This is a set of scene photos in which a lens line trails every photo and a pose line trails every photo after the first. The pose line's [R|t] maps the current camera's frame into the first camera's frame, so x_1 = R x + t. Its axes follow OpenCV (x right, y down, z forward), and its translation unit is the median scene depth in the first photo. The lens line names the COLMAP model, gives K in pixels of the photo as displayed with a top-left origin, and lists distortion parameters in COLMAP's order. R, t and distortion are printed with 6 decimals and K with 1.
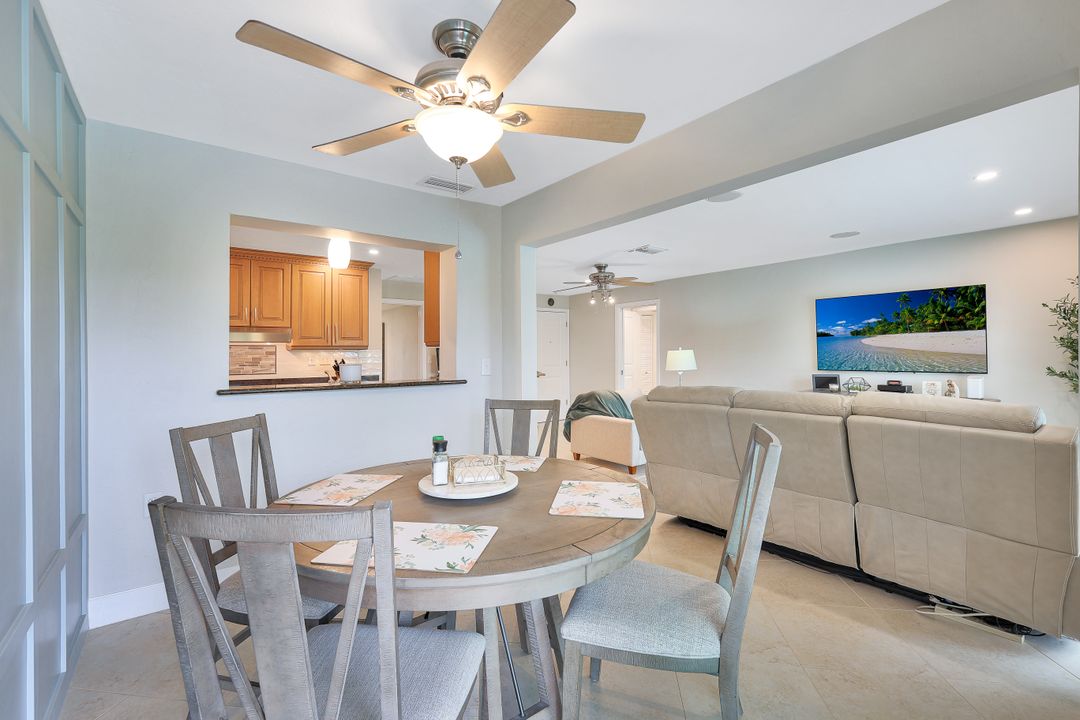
lens RADIAL K [[475.3, 0, 540.7], [0, 475.3, 346.5], [0, 0, 1]] dist [0.031428, 0.000224]
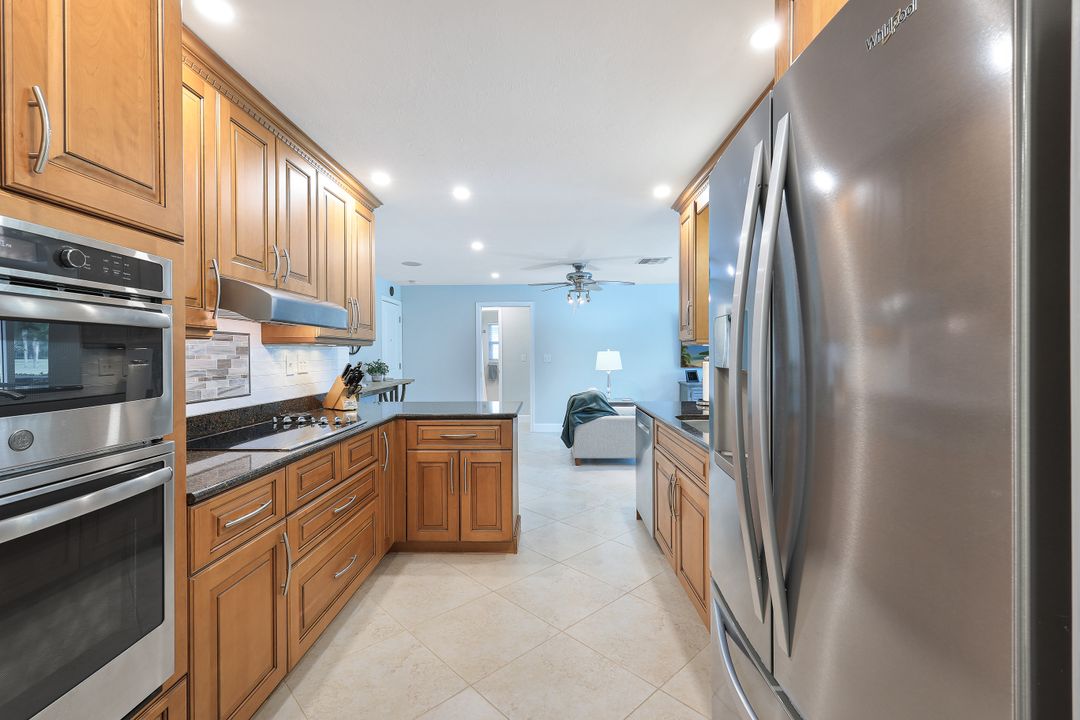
lens RADIAL K [[470.2, 0, 523.3], [0, 470.2, 356.1], [0, 0, 1]] dist [0.000913, -0.000086]
pose [[0.619048, 0.000929, 0.785352, -0.801634], [-0.010876, 0.999914, 0.007390, 0.014223], [-0.785278, -0.013116, 0.619005, 0.553225]]
